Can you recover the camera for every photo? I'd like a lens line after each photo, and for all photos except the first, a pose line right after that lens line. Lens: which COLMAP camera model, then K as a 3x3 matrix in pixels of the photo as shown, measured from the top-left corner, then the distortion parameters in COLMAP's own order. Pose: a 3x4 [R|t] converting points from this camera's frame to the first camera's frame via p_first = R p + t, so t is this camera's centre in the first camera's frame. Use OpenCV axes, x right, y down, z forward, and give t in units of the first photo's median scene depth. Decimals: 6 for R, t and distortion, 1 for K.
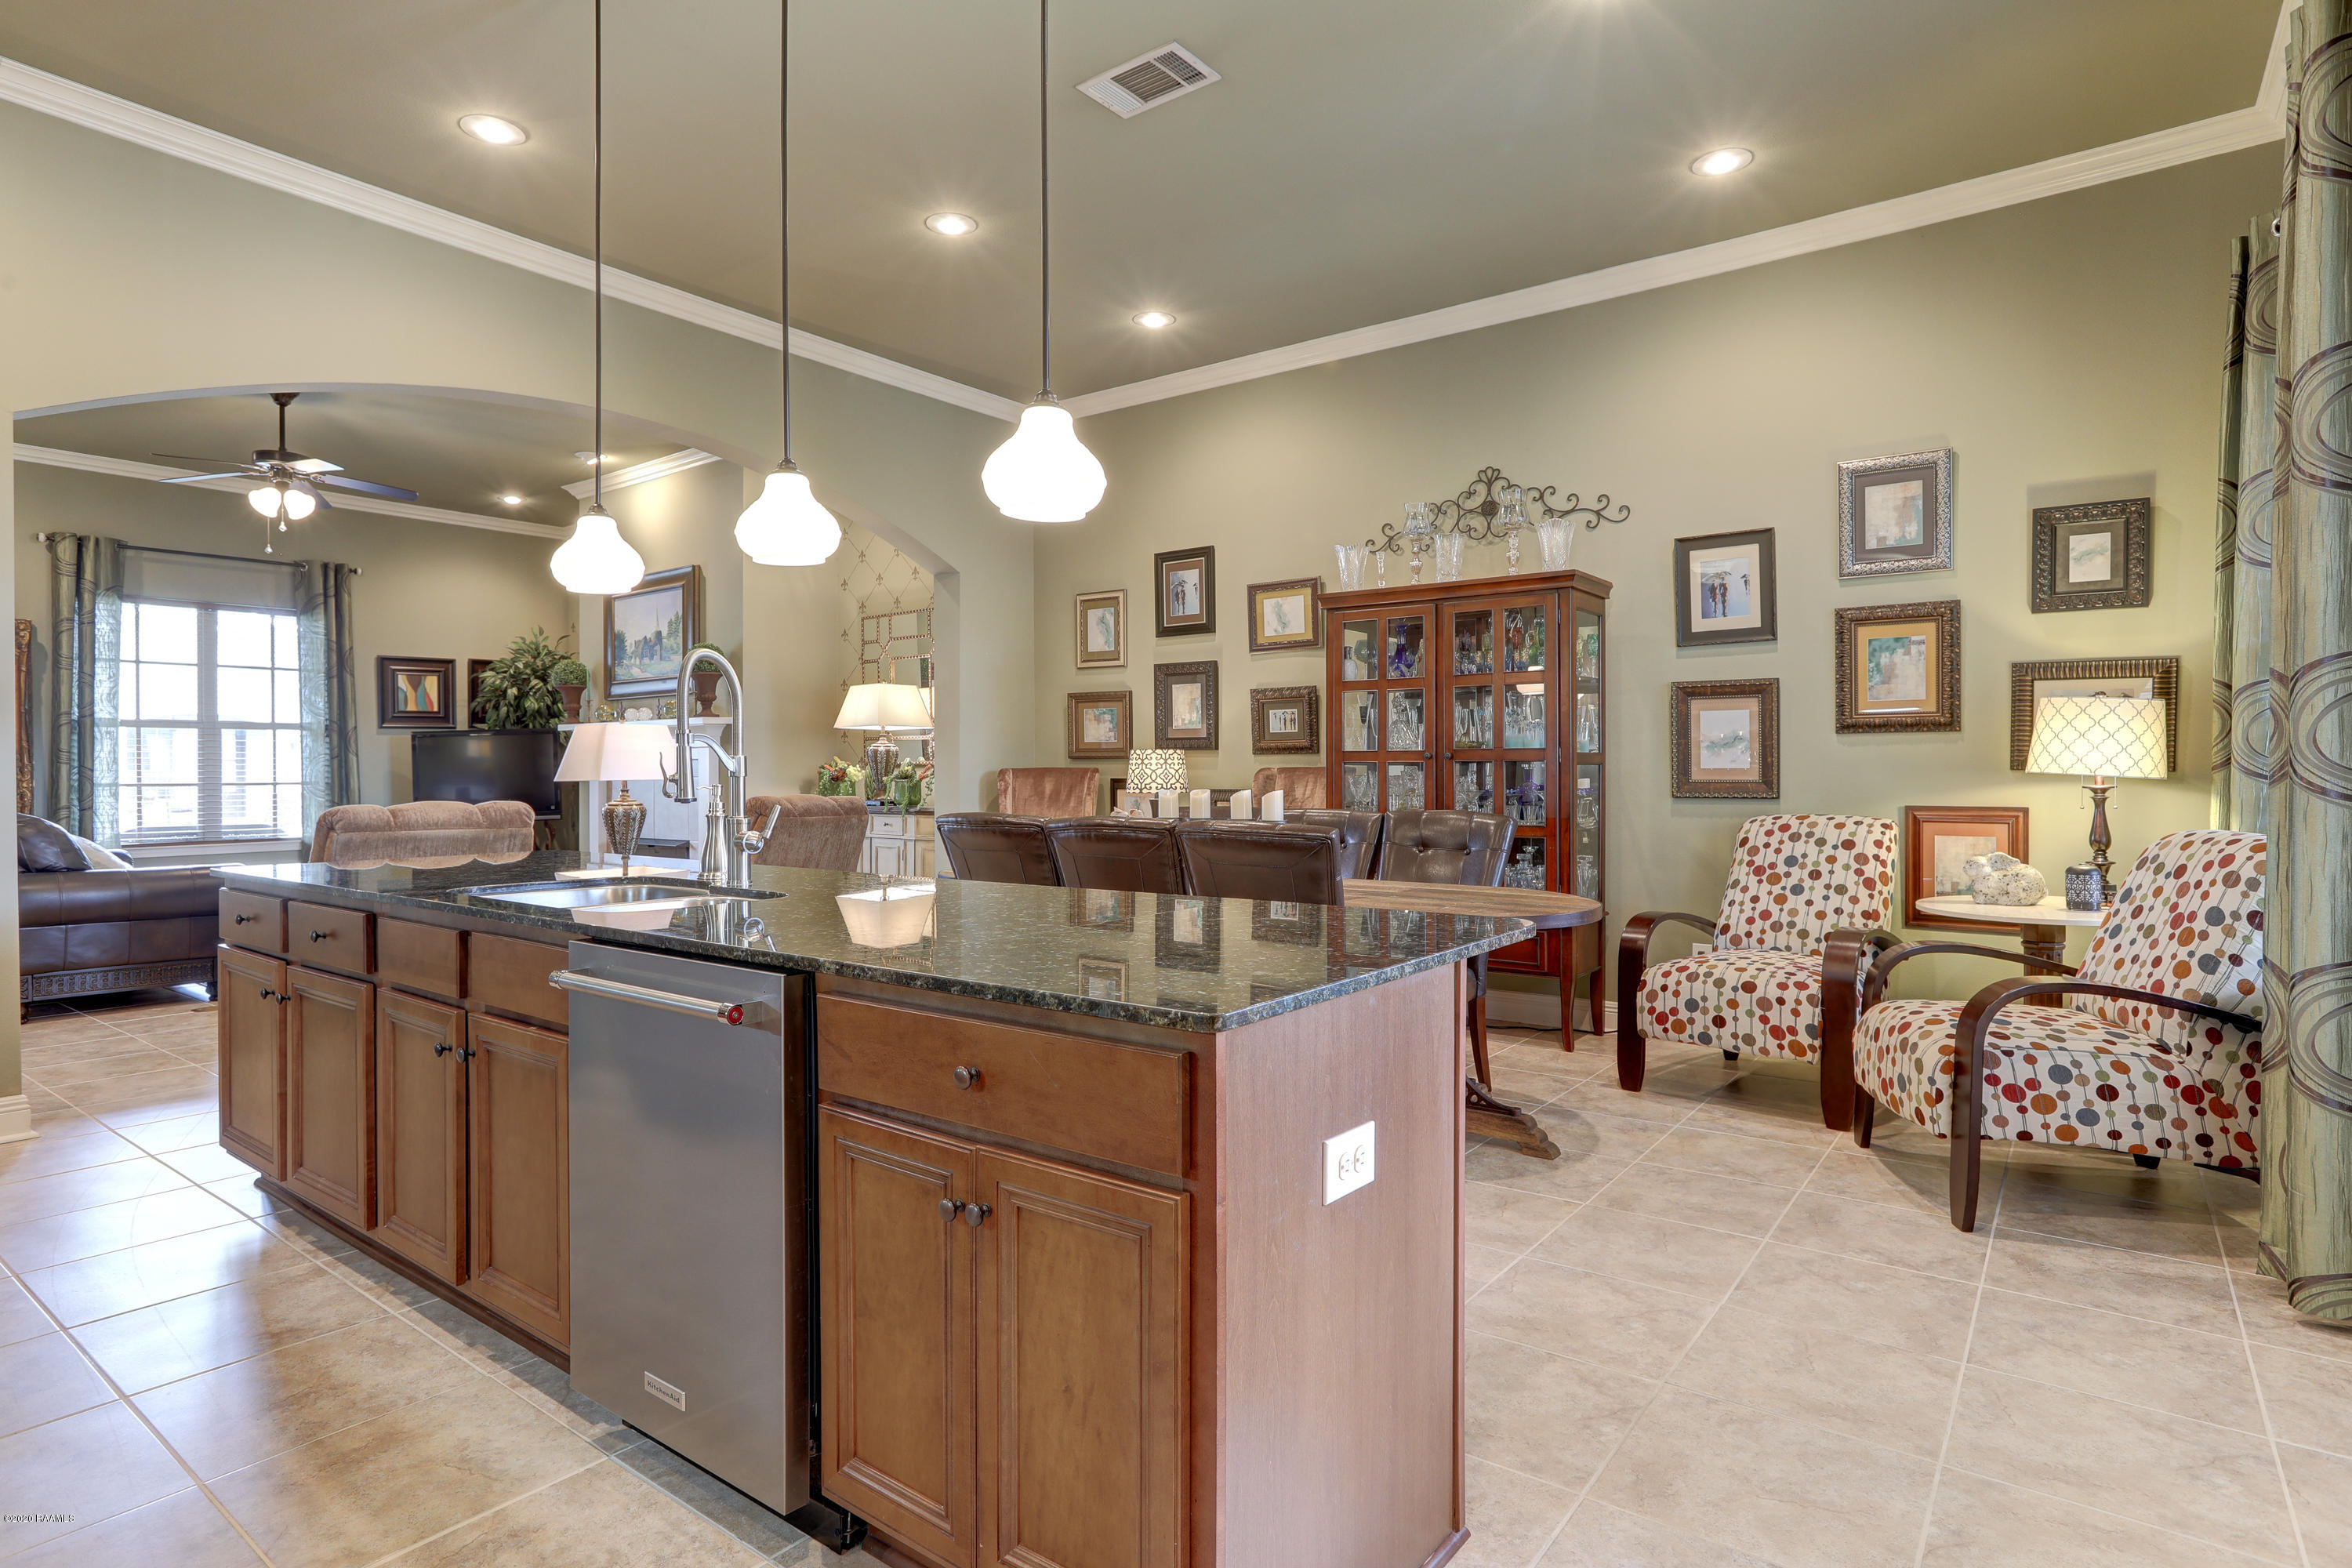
lens RADIAL K [[1323.3, 0, 1162.2], [0, 1323.3, 802.3], [0, 0, 1]] dist [-0.023031, 0.006142]
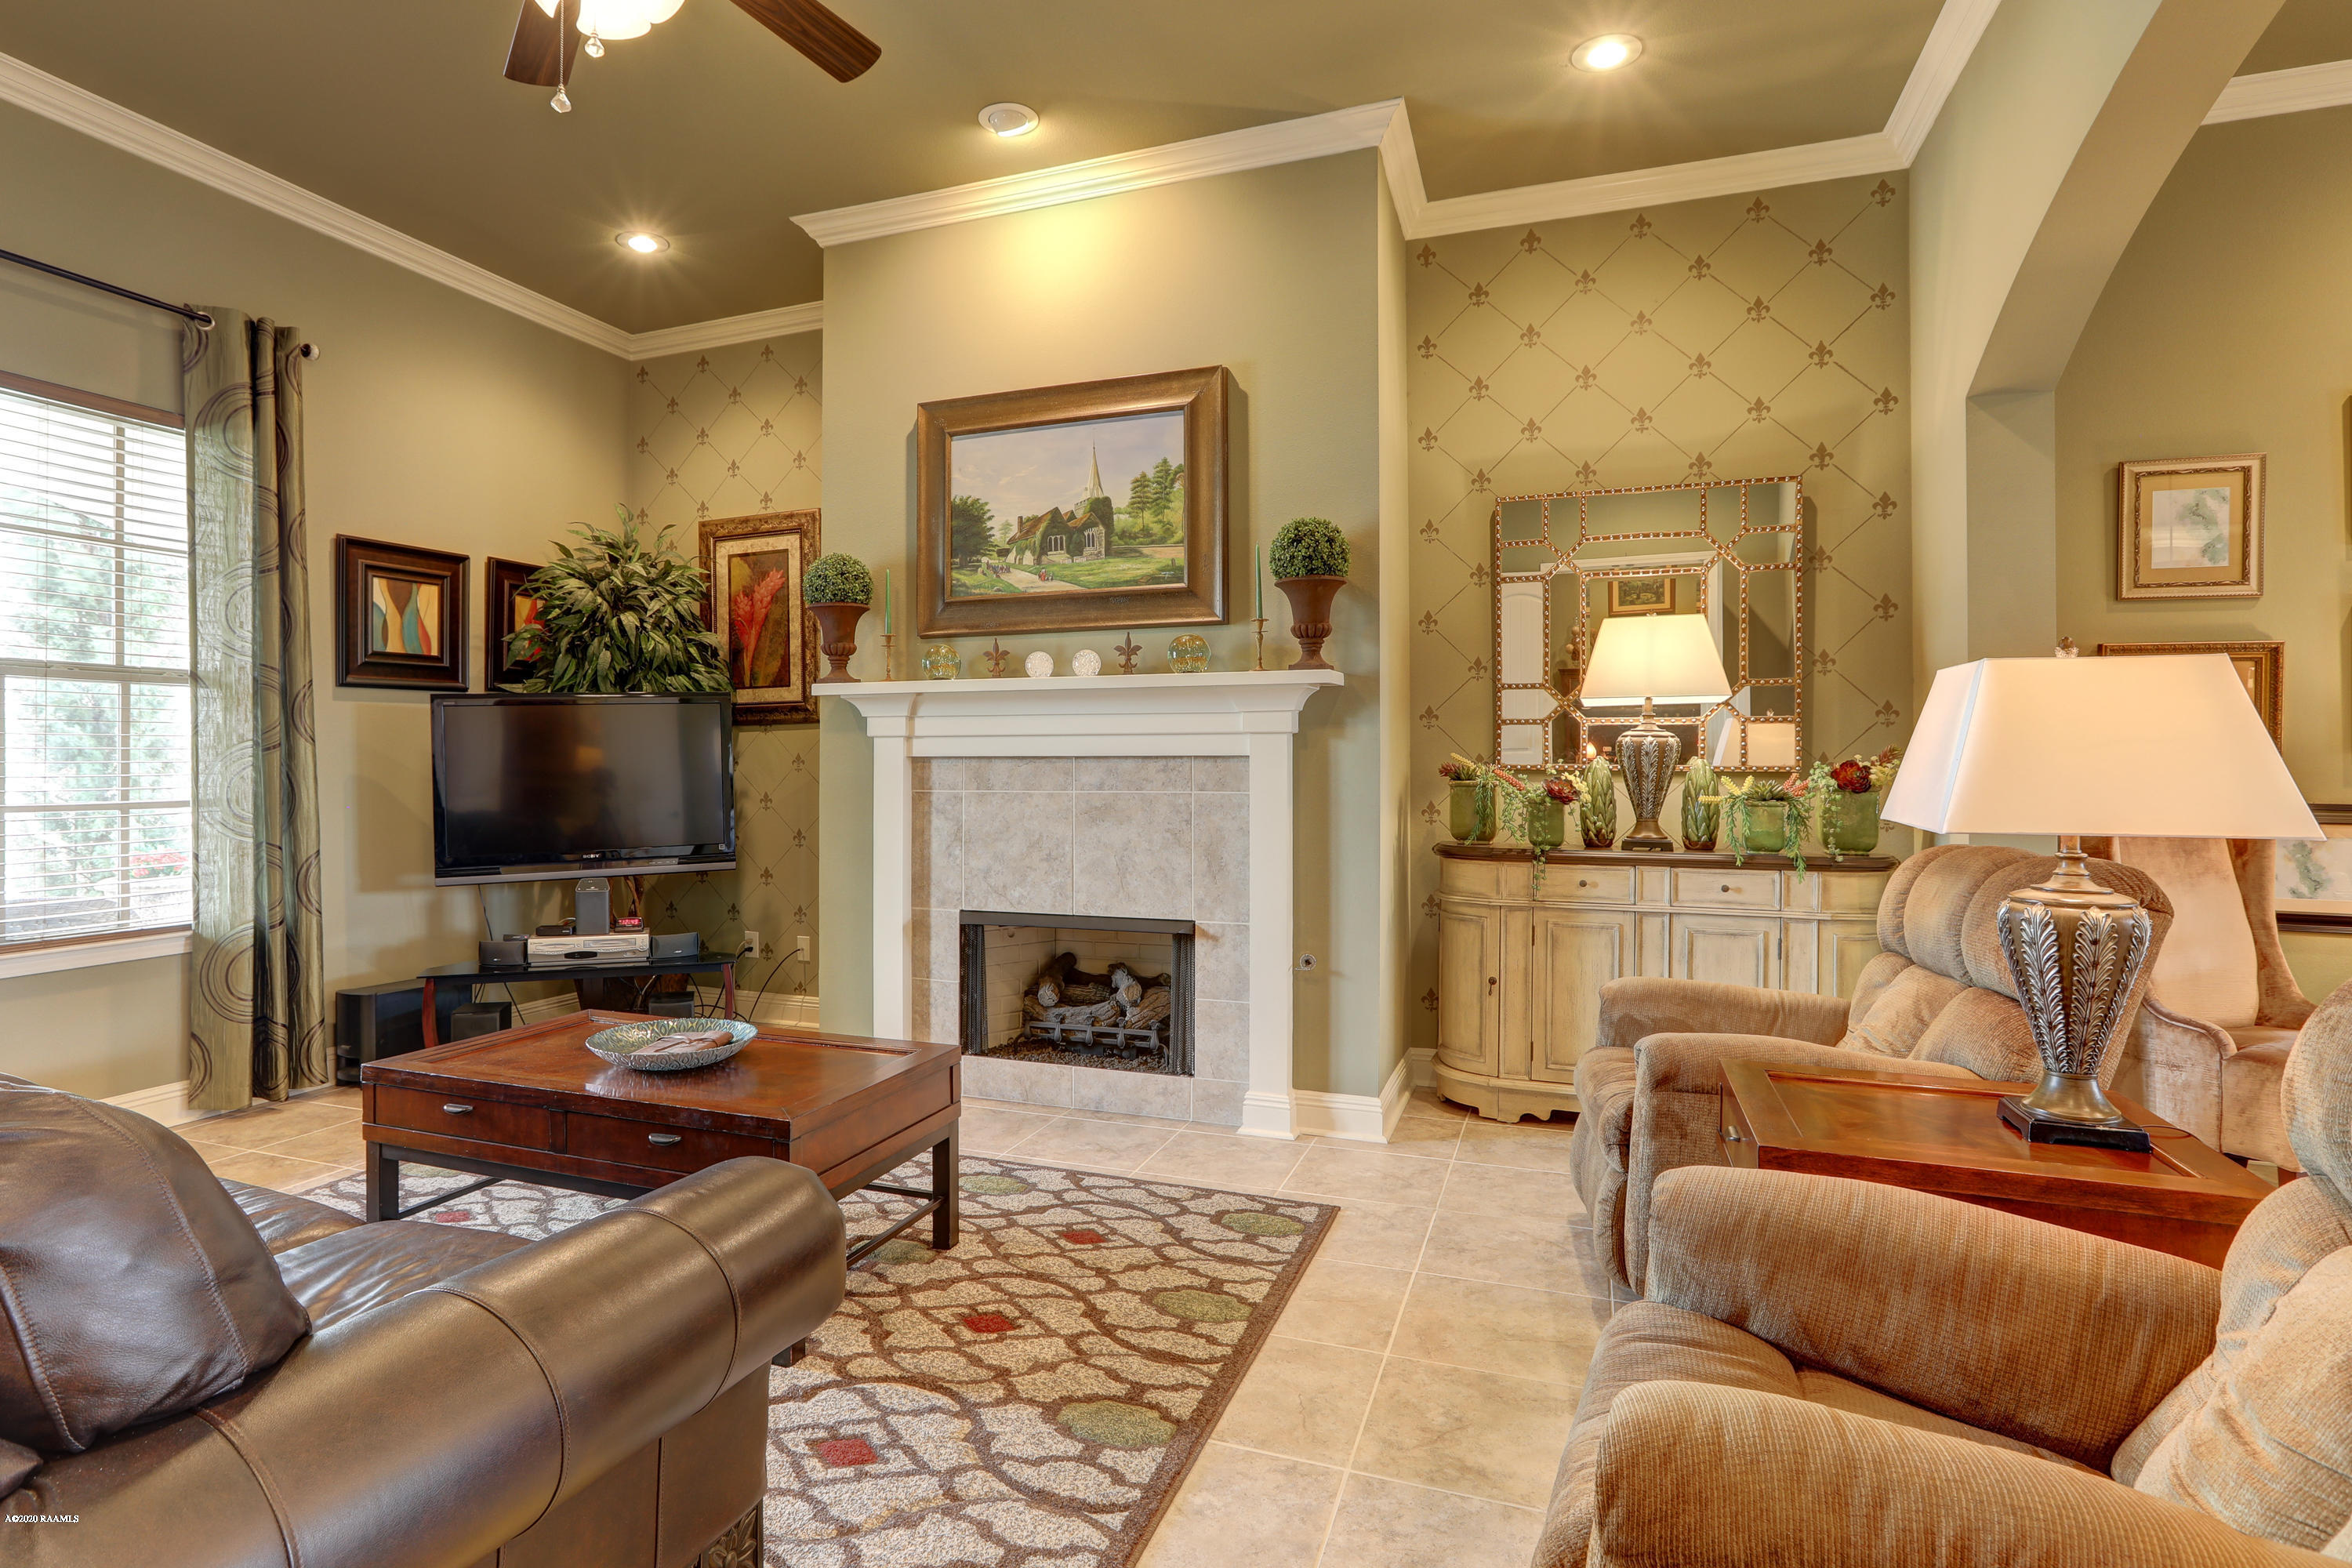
lens RADIAL K [[1184.0, 0, 1130.3], [0, 1184.0, 756.0], [0, 0, 1]] dist [-0.019260, 0.016125]
pose [[0.952345, 0.003344, 0.305004, -0.672581], [0.001959, 0.999852, -0.017078, -0.032628], [-0.305016, 0.016862, 0.952198, 0.738793]]
